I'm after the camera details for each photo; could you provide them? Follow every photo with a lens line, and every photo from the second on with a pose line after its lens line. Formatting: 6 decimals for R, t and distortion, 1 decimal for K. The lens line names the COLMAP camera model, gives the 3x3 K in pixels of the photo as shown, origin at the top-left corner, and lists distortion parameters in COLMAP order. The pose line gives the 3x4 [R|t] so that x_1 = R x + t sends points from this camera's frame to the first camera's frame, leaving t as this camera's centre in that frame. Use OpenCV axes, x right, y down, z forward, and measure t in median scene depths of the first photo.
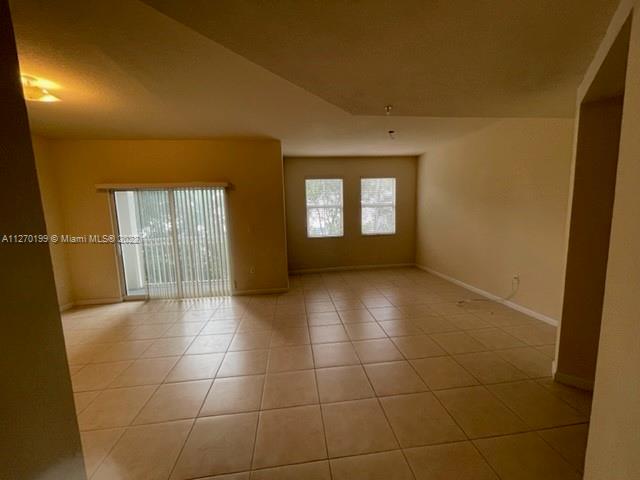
lens RADIAL K [[258.6, 0, 319.5], [0, 258.6, 242.5], [0, 0, 1]] dist [0.000272, 0.000084]
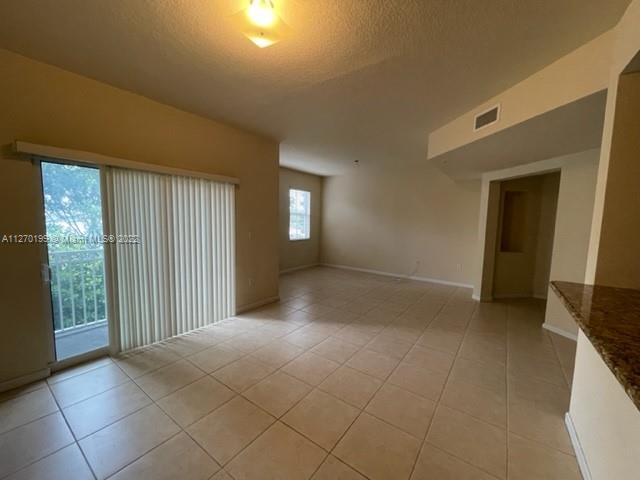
lens RADIAL K [[258.6, 0, 322.5], [0, 258.6, 240.9], [0, 0, 1]] dist [0.000272, 0.000084]
pose [[0.670193, -0.019925, 0.741919, -0.729480], [0.047089, 0.998767, -0.015714, -0.004253], [-0.740692, 0.045467, 0.670305, 0.226250]]
